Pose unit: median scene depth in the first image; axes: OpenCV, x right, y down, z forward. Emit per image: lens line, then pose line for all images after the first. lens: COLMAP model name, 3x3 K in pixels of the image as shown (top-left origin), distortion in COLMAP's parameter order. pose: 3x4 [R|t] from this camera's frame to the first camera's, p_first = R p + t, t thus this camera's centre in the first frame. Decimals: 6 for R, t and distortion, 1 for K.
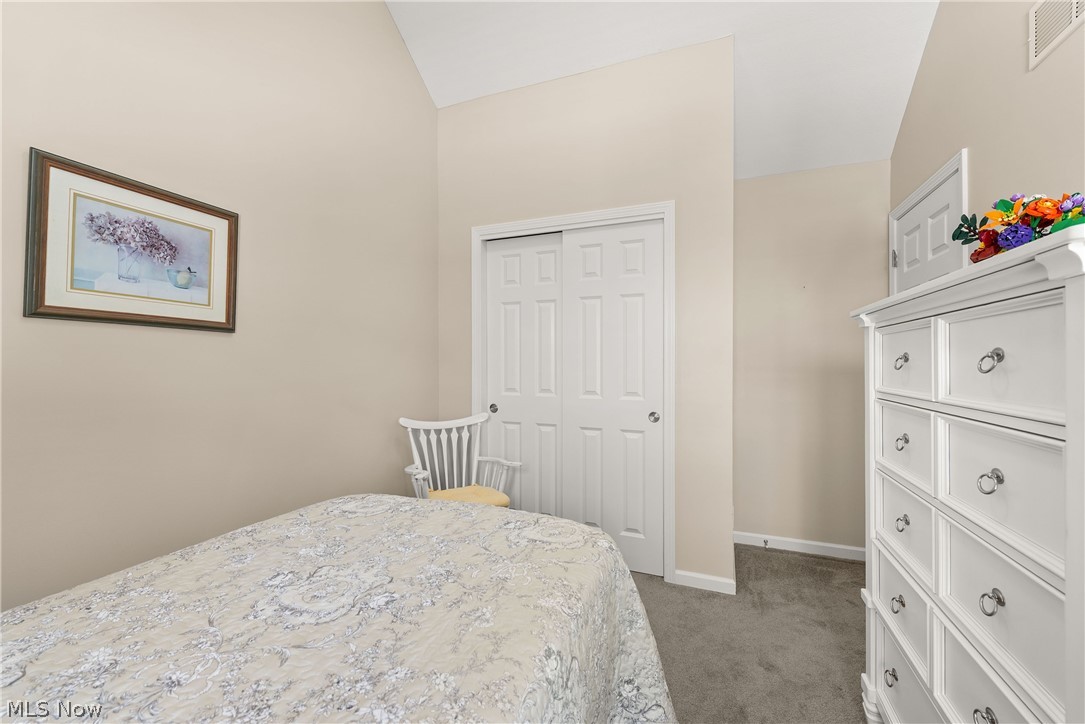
lens RADIAL K [[431.5, 0, 549.3], [0, 431.5, 355.7], [0, 0, 1]] dist [0.004323, -0.001847]
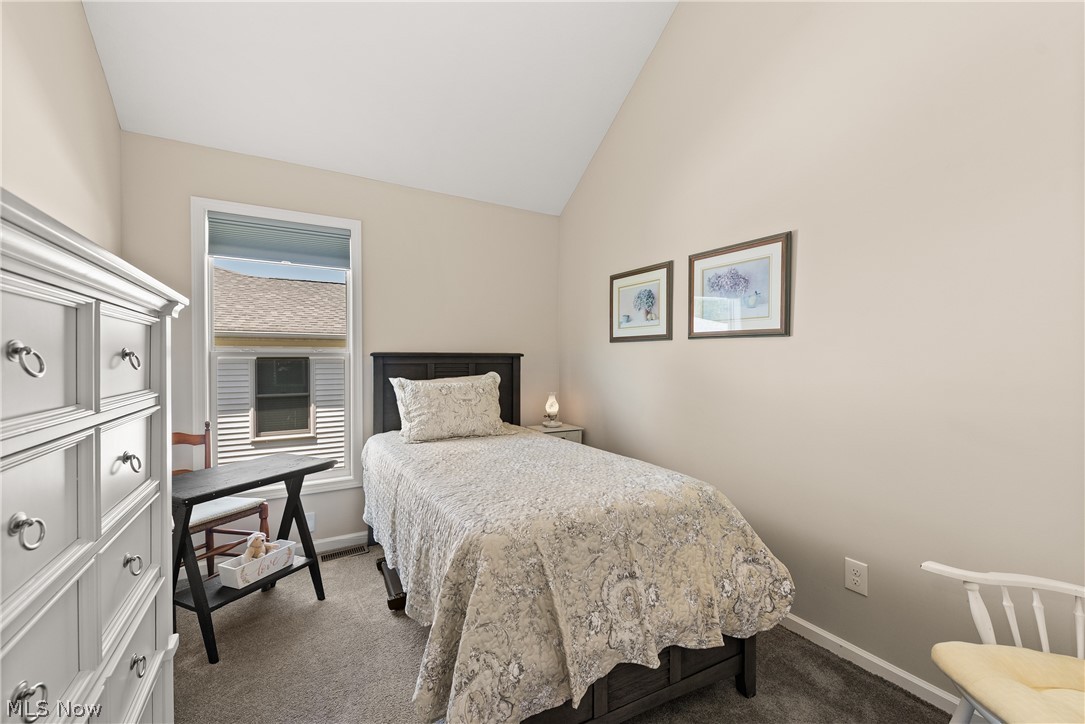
lens RADIAL K [[431.5, 0, 550.5], [0, 431.5, 363.0], [0, 0, 1]] dist [0.004323, -0.001847]
pose [[-0.596051, -0.019560, -0.802708, 0.625169], [-0.009829, 0.999806, -0.017064, 0.047400], [0.802886, -0.002281, -0.596128, 1.324019]]
